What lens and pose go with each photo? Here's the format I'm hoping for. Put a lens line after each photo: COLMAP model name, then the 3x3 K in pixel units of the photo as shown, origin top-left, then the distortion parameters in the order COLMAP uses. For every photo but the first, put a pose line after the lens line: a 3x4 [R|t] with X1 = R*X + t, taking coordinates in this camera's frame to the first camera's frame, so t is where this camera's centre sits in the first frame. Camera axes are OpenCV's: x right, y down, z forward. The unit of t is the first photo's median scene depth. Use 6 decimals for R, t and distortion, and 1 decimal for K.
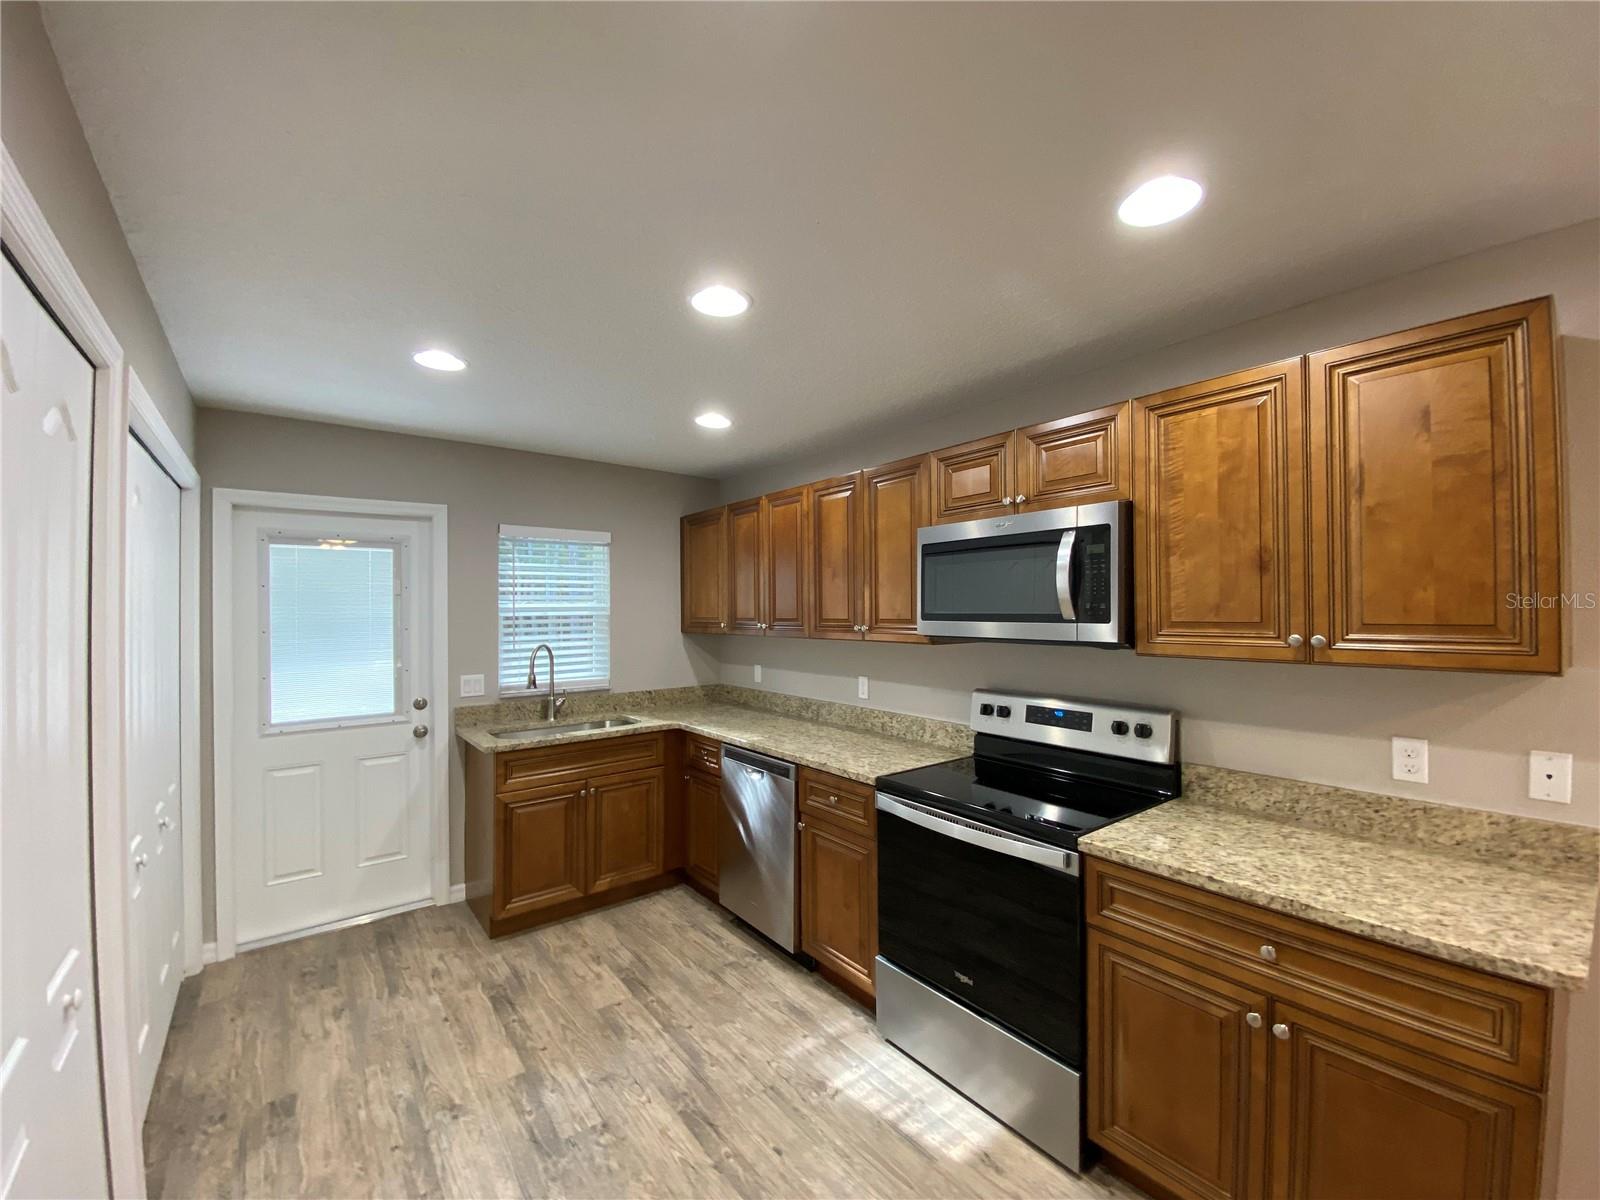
lens RADIAL K [[649.3, 0, 808.6], [0, 649.3, 614.3], [0, 0, 1]] dist [0.005613, -0.012478]
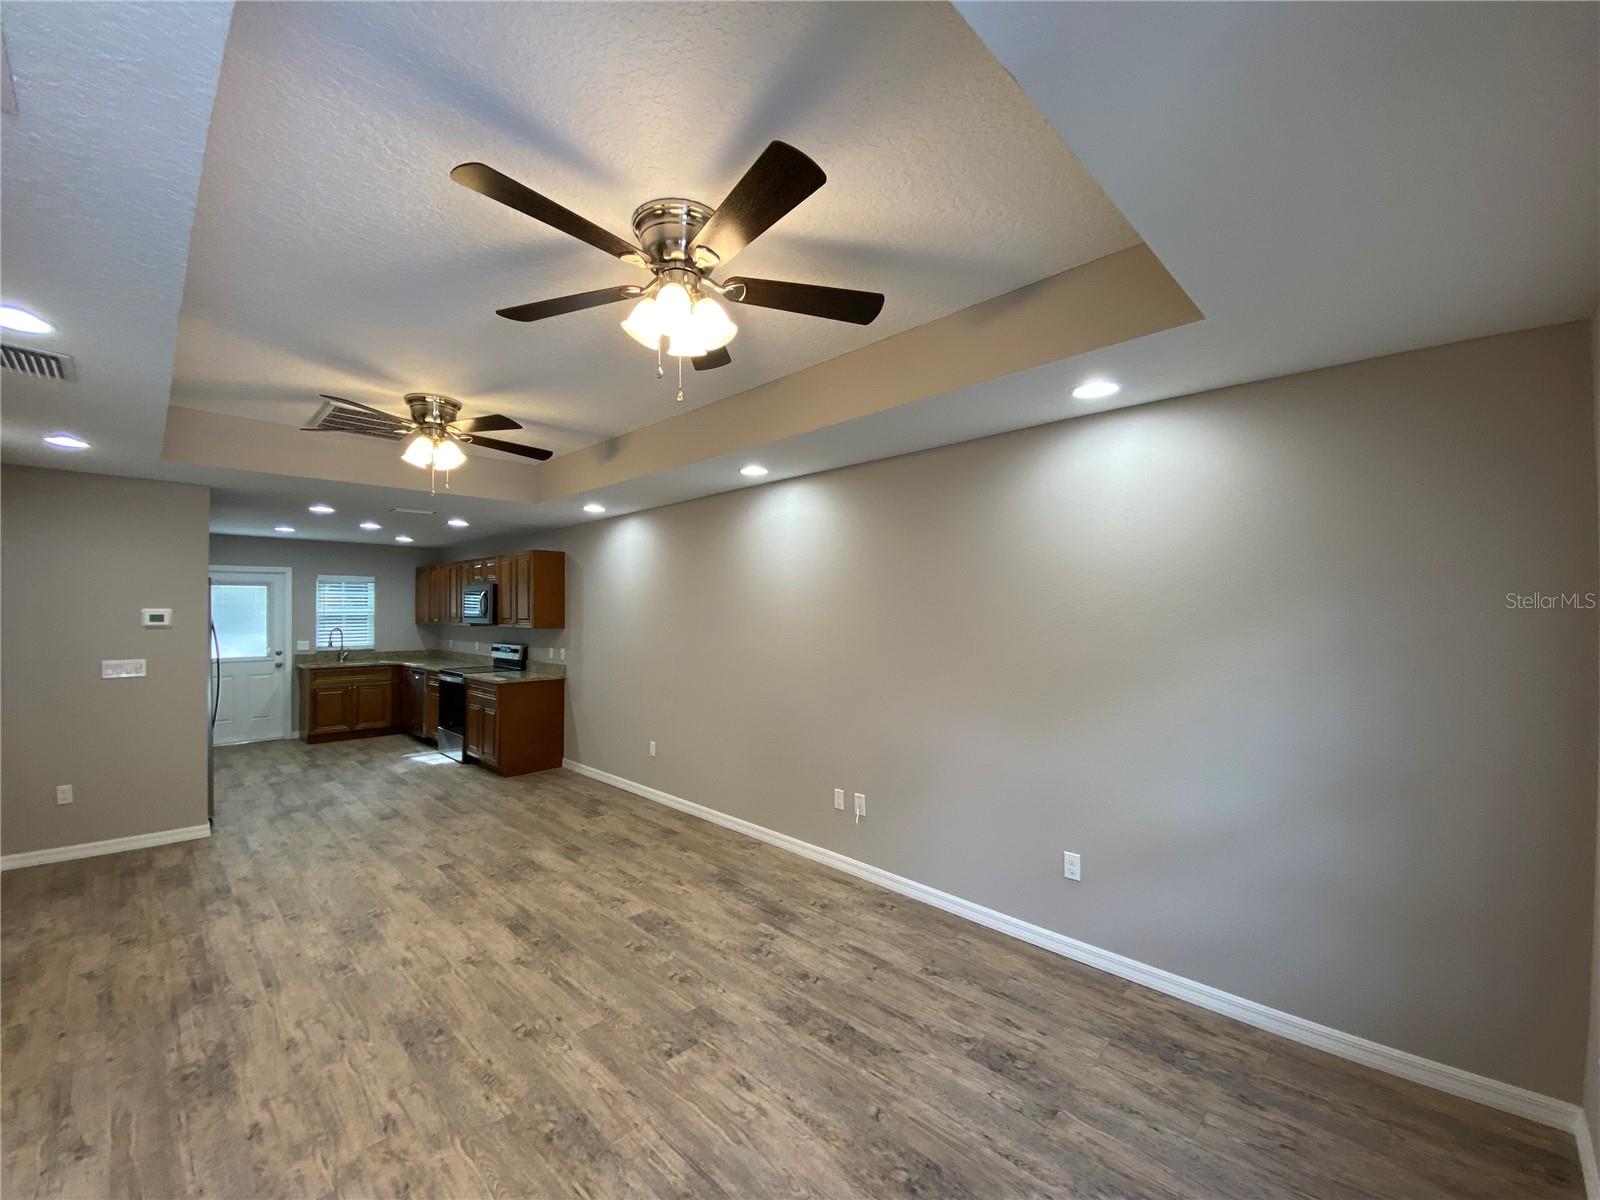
lens RADIAL K [[652.3, 0, 804.3], [0, 652.3, 592.5], [0, 0, 1]] dist [0.002810, -0.010264]
pose [[0.992140, 0.011490, 0.124602, 1.077297], [-0.005695, 0.998890, -0.046767, 0.022994], [-0.125001, 0.045689, 0.991104, -1.715623]]
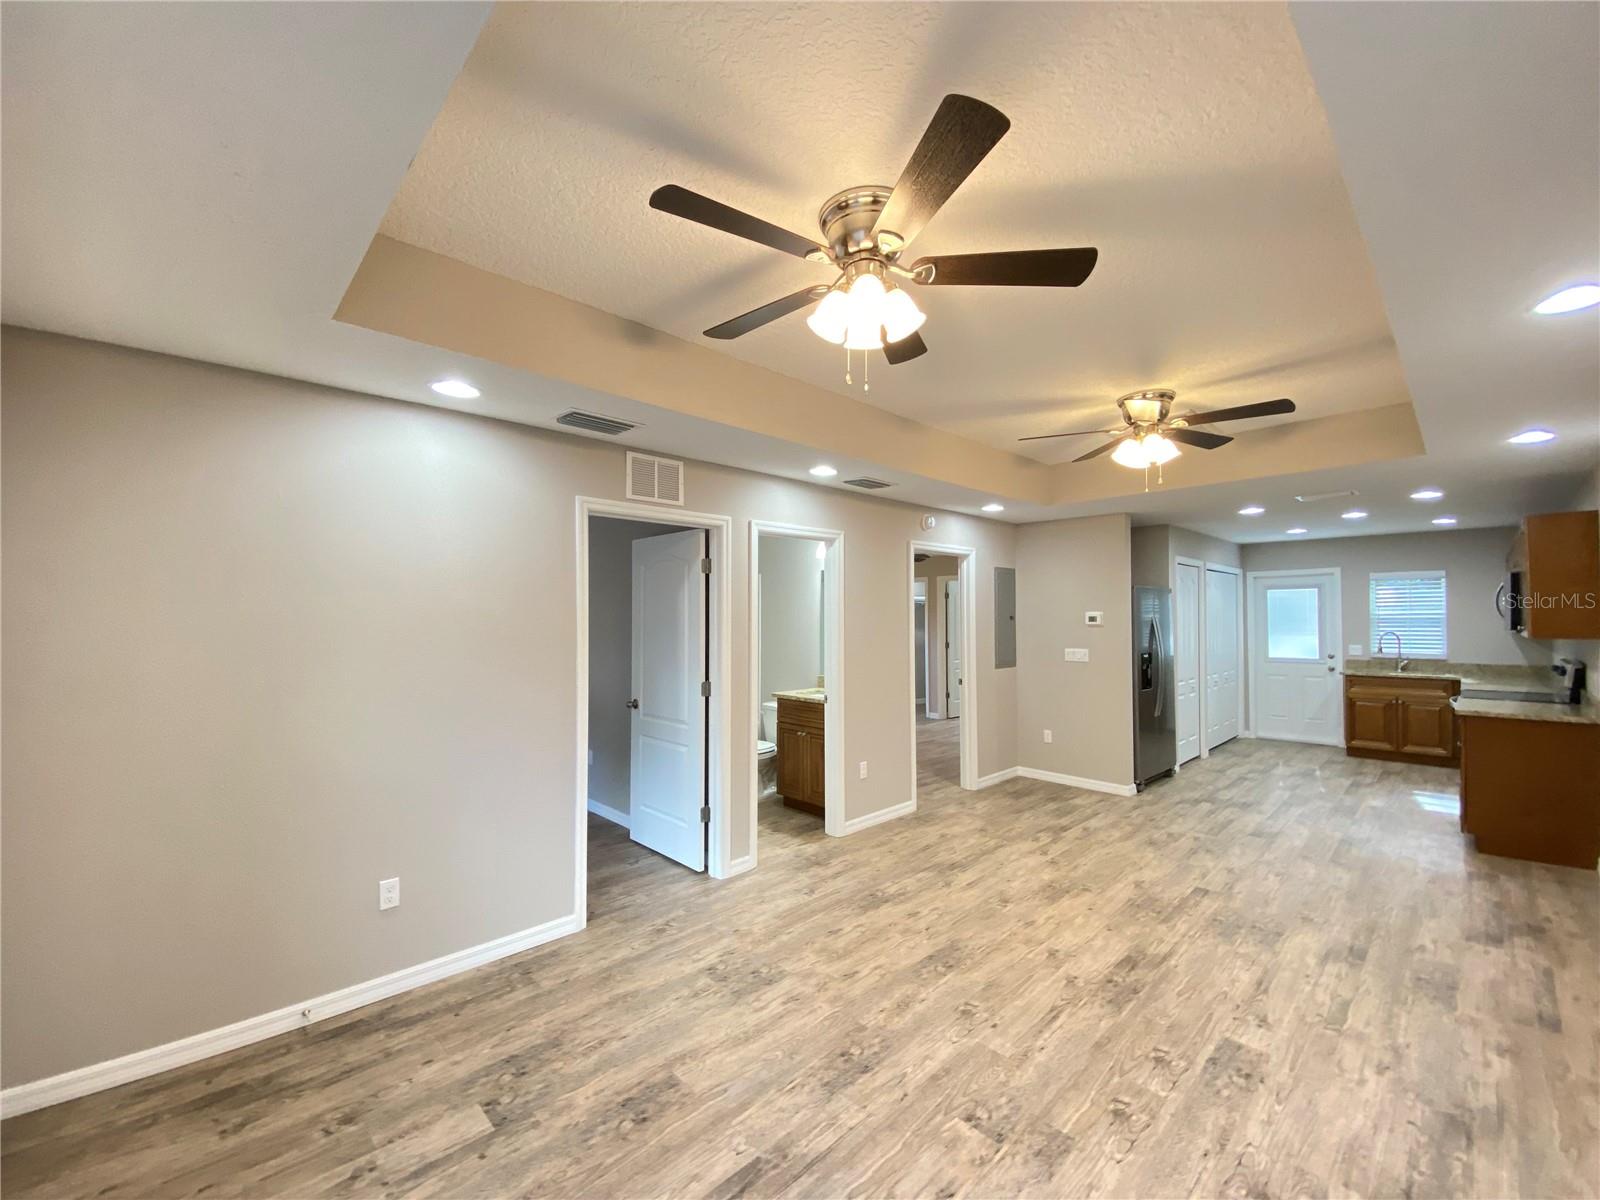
lens RADIAL K [[652.3, 0, 787.9], [0, 652.3, 593.0], [0, 0, 1]] dist [0.002810, -0.010264]
pose [[0.083958, -0.025119, -0.996153, 1.656800], [-0.018095, 0.999479, -0.026728, 0.014660], [0.996305, 0.020269, 0.083459, -1.186608]]
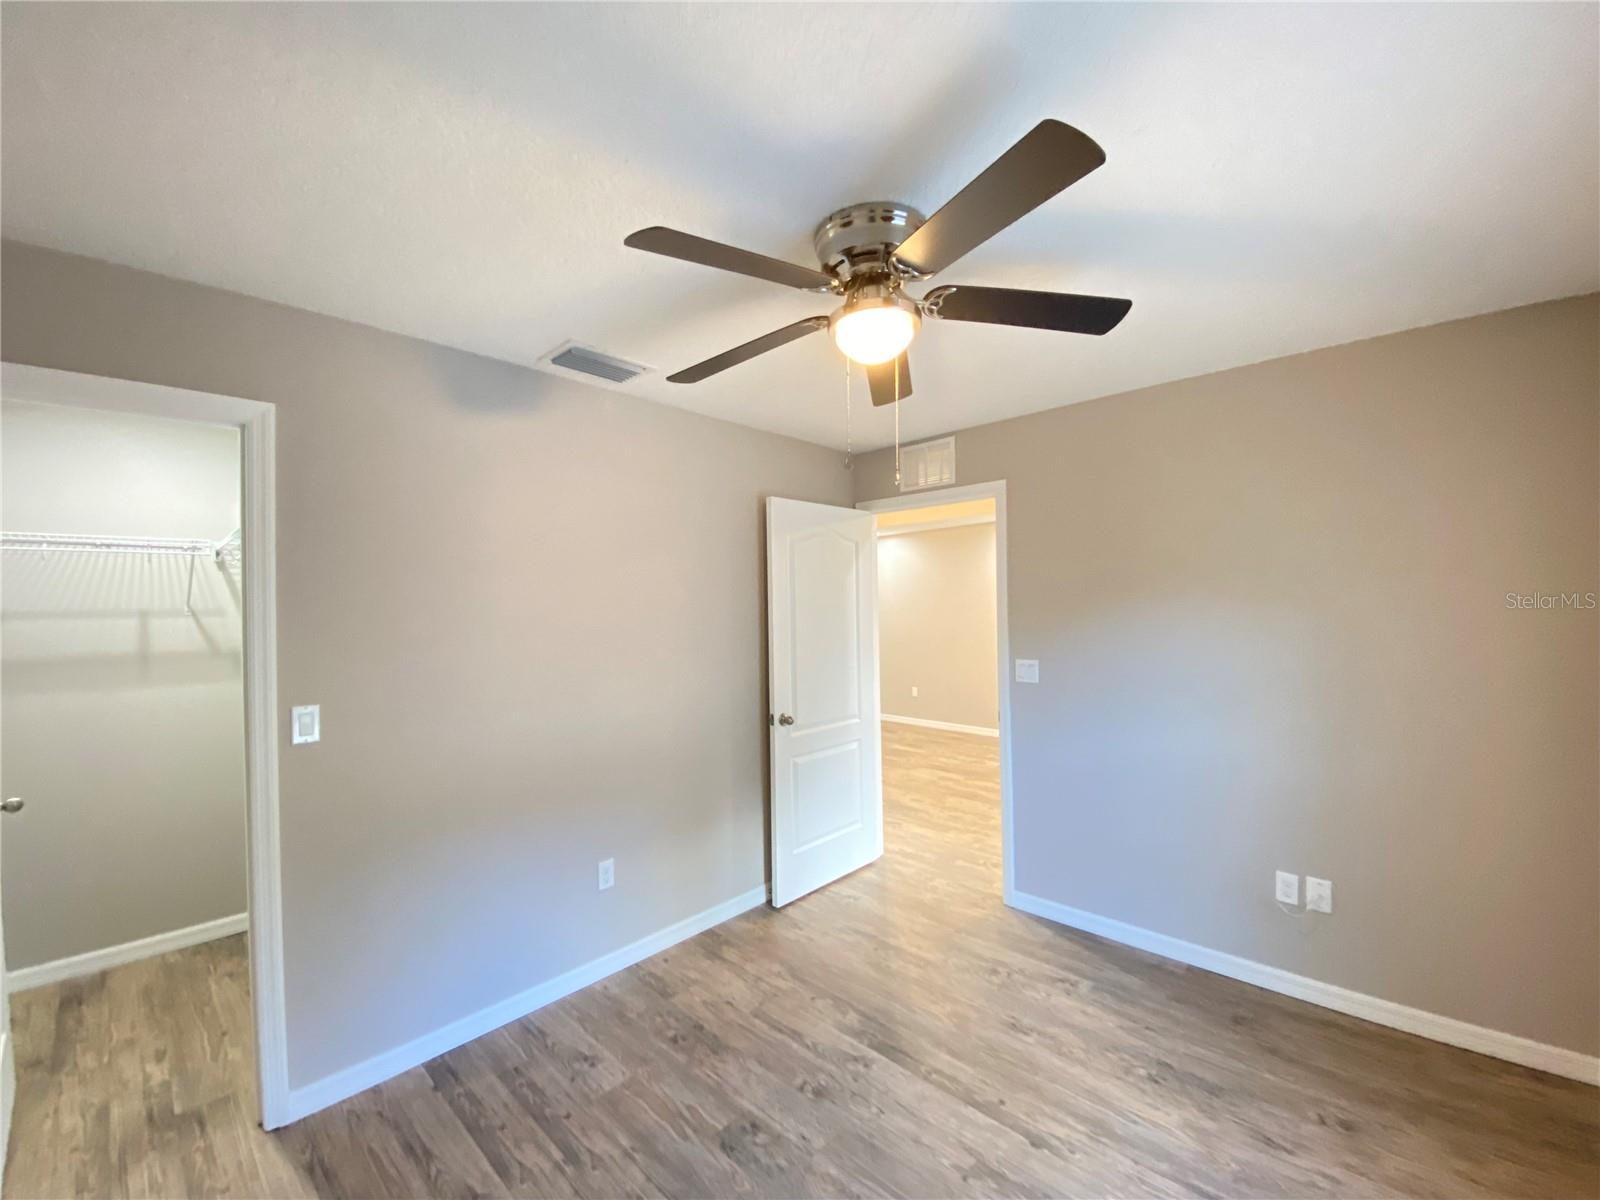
lens RADIAL K [[649.3, 0, 807.5], [0, 649.3, 600.3], [0, 0, 1]] dist [0.005613, -0.012478]
pose [[0.988306, 0.000675, 0.152479, 0.085422], [0.003378, 0.999648, -0.026321, 0.060532], [-0.152443, 0.026528, 0.987956, -2.432943]]
